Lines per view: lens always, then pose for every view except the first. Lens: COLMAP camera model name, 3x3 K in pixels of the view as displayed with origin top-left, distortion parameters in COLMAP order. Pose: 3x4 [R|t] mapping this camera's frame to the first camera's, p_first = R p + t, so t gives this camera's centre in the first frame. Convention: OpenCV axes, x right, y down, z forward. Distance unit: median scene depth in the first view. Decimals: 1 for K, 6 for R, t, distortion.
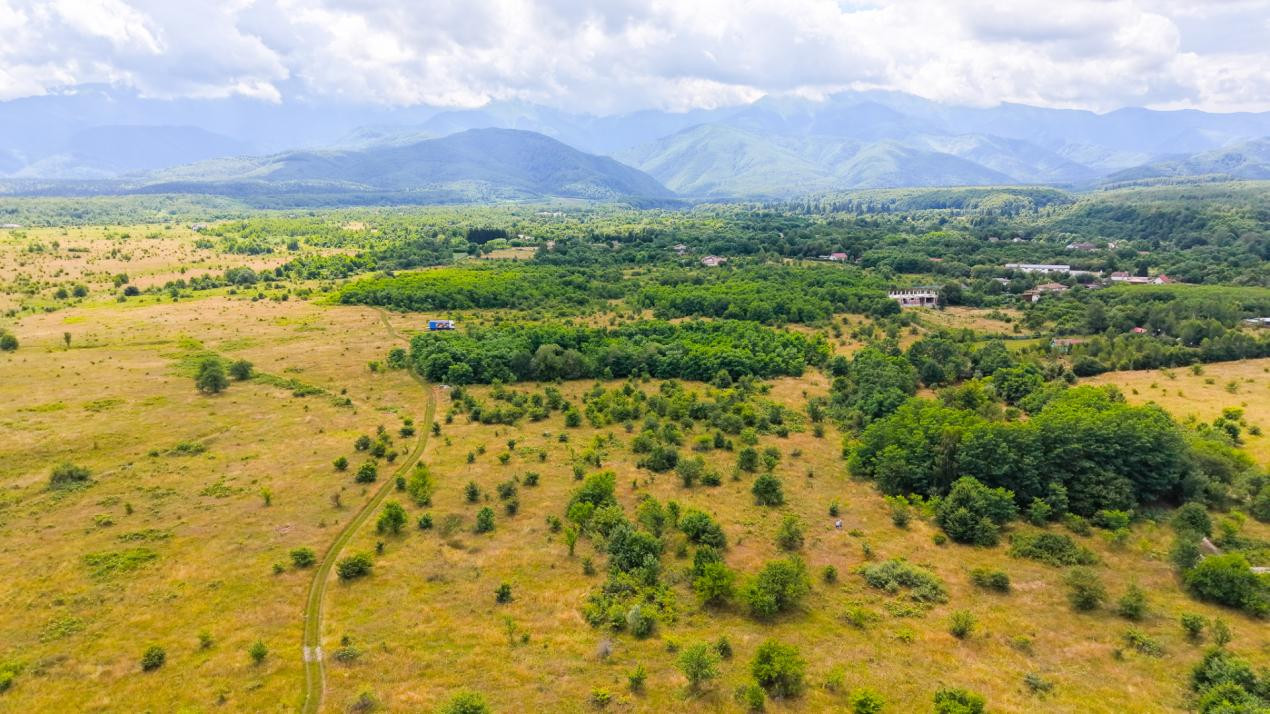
lens RADIAL K [[843.6, 0, 635.0], [0, 843.6, 357.0], [0, 0, 1]] dist [0.038537, -0.043668]
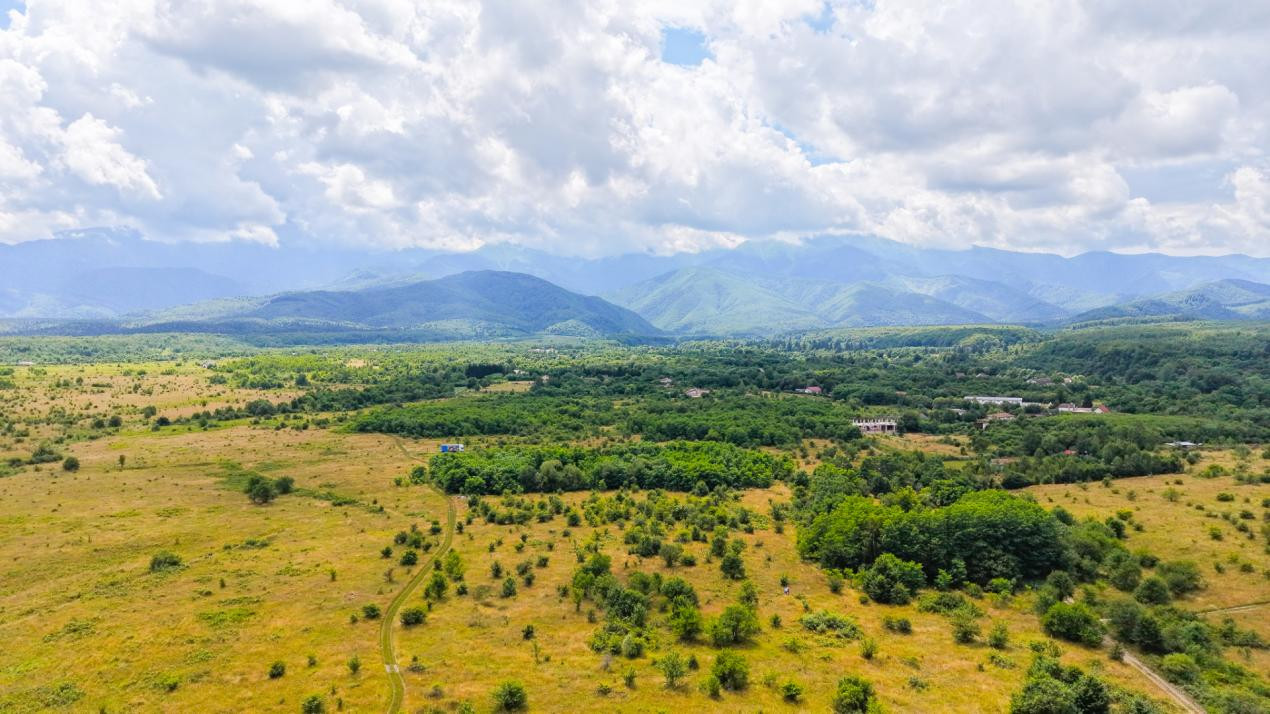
lens RADIAL K [[843.6, 0, 635.0], [0, 843.6, 357.0], [0, 0, 1]] dist [0.038537, -0.043668]
pose [[0.999905, -0.000619, 0.013793, -0.002823], [0.002817, 0.987136, -0.159857, 0.029262], [-0.013517, 0.159880, 0.987044, -0.169202]]
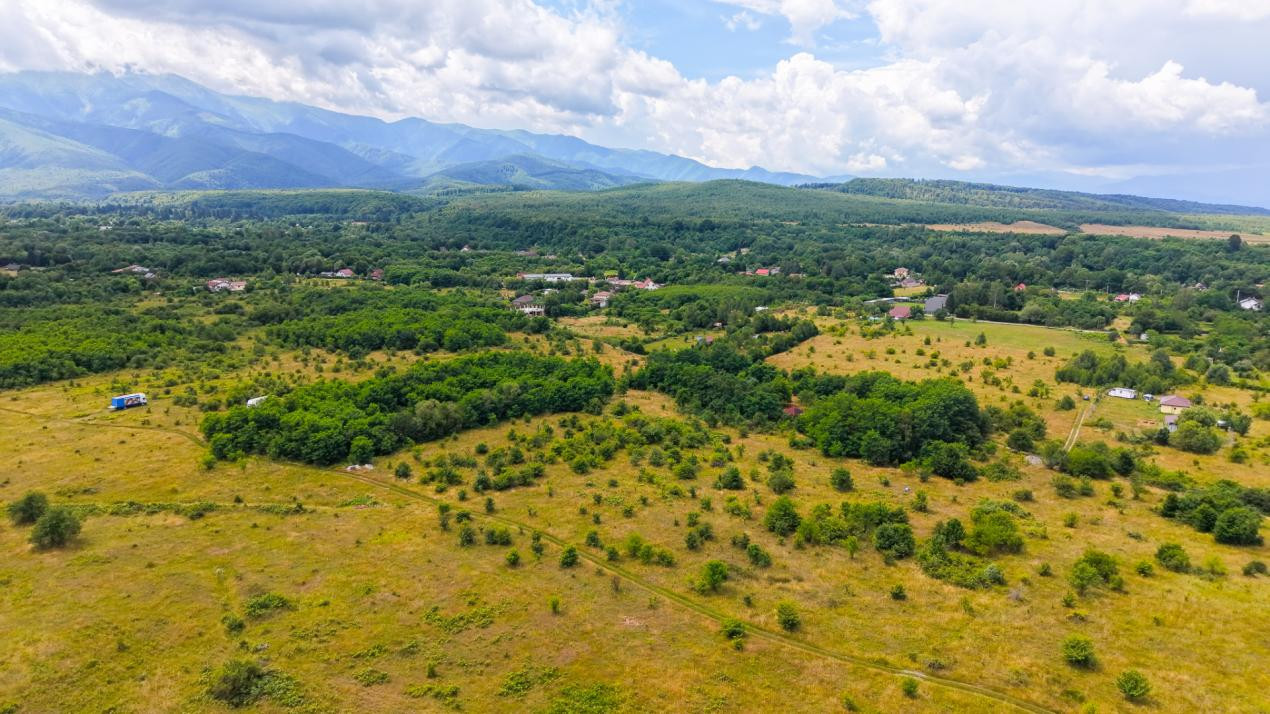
lens RADIAL K [[843.6, 0, 635.0], [0, 843.6, 357.0], [0, 0, 1]] dist [0.038537, -0.043668]
pose [[0.717052, -0.120226, 0.686573, -0.556442], [0.119581, 0.991627, 0.048754, -0.078745], [-0.686685, 0.047142, 0.725425, 0.145415]]
